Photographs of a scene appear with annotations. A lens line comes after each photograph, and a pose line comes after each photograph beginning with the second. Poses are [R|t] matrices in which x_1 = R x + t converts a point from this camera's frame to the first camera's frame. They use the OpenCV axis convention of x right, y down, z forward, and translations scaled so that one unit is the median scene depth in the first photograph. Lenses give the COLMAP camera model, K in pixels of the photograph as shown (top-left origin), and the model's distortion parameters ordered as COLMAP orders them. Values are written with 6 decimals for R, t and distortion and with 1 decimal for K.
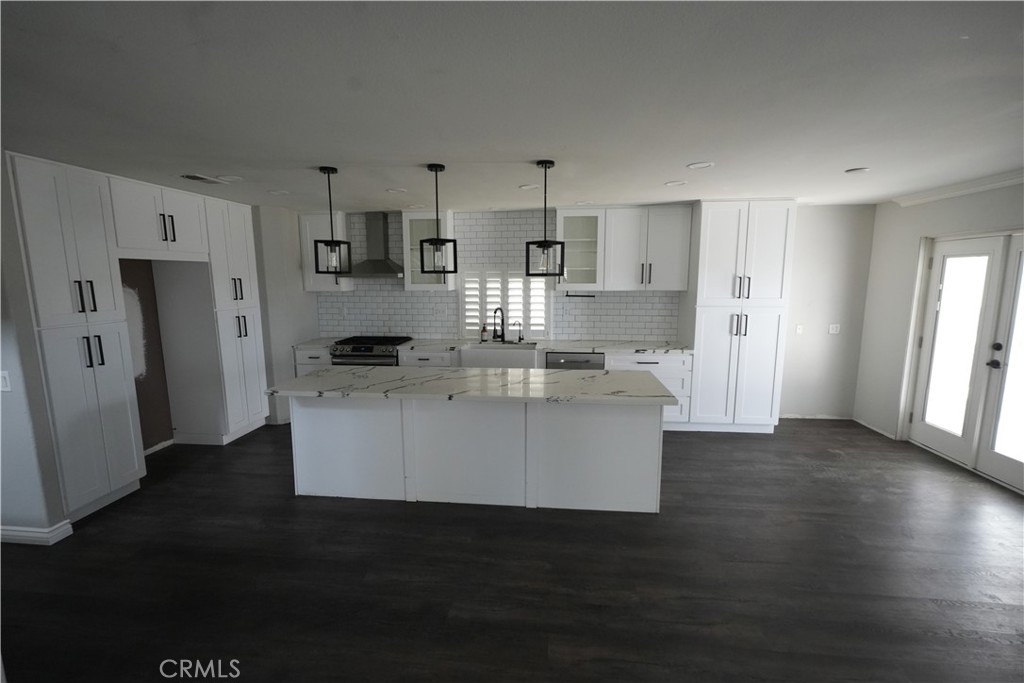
lens RADIAL K [[458.6, 0, 511.3], [0, 458.6, 346.5], [0, 0, 1]] dist [-0.004645, 0.000001]
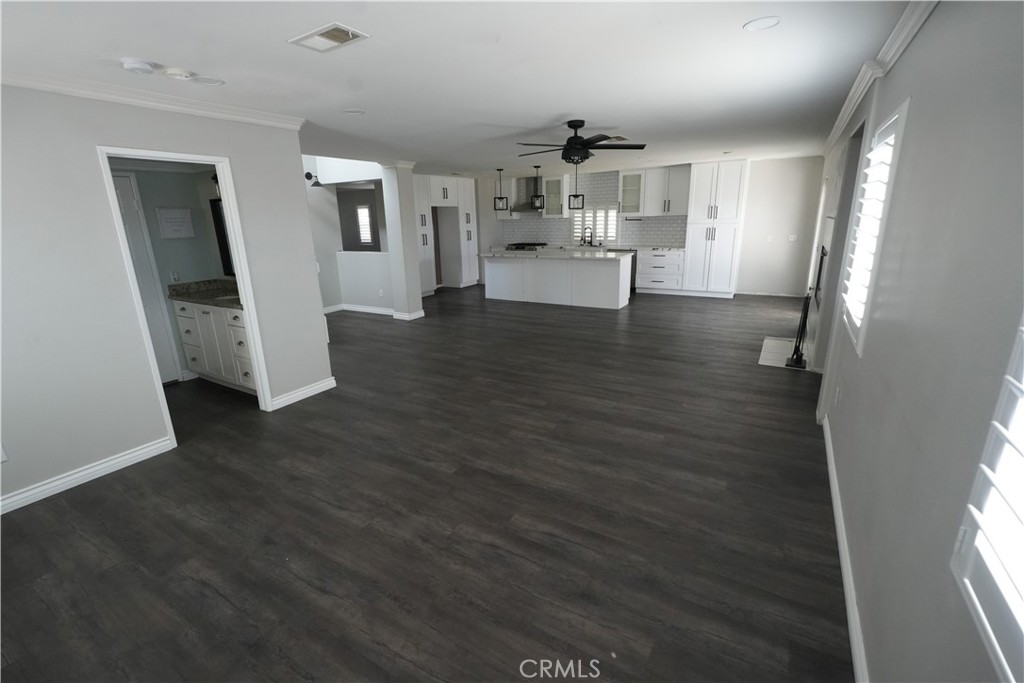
lens RADIAL K [[458.6, 0, 508.0], [0, 458.6, 342.2], [0, 0, 1]] dist [-0.004645, 0.000001]
pose [[0.904216, 0.094269, -0.416541, 0.531328], [-0.041099, 0.990015, 0.134838, 0.151929], [0.425093, -0.104803, 0.899062, -0.927637]]
